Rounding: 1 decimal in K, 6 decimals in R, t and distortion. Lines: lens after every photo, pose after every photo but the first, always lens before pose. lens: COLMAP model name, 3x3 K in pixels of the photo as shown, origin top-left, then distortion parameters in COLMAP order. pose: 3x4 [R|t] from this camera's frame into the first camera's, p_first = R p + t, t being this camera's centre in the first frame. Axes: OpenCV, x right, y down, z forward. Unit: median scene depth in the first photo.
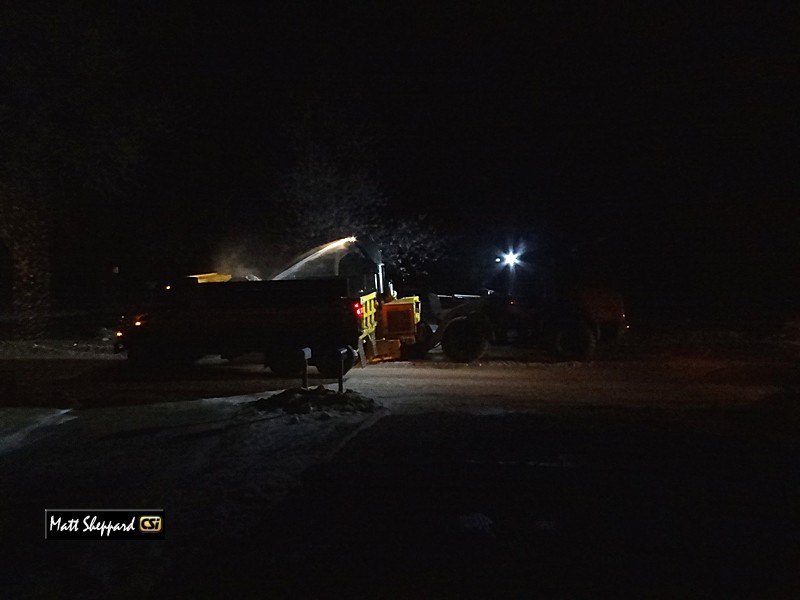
lens RADIAL K [[607.3, 0, 378.8], [0, 607.3, 291.8], [0, 0, 1]] dist [-0.033292, 0.001902]
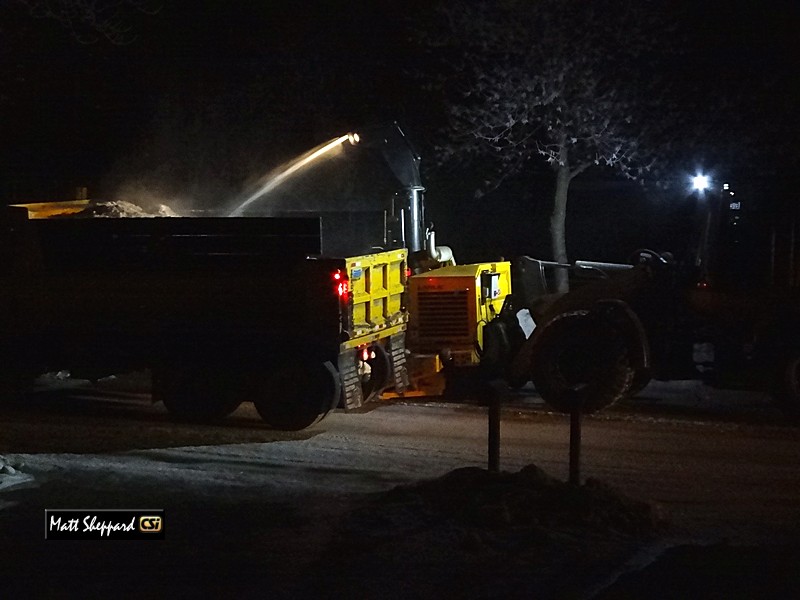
lens RADIAL K [[1386.6, 0, 400.0], [0, 1386.6, 295.3], [0, 0, 1]] dist [0.001184, 0.000000]
pose [[0.978490, 0.035860, -0.203154, 0.205499], [-0.029679, 0.999001, 0.033395, 0.000534], [0.204149, -0.026647, 0.978577, -0.018801]]
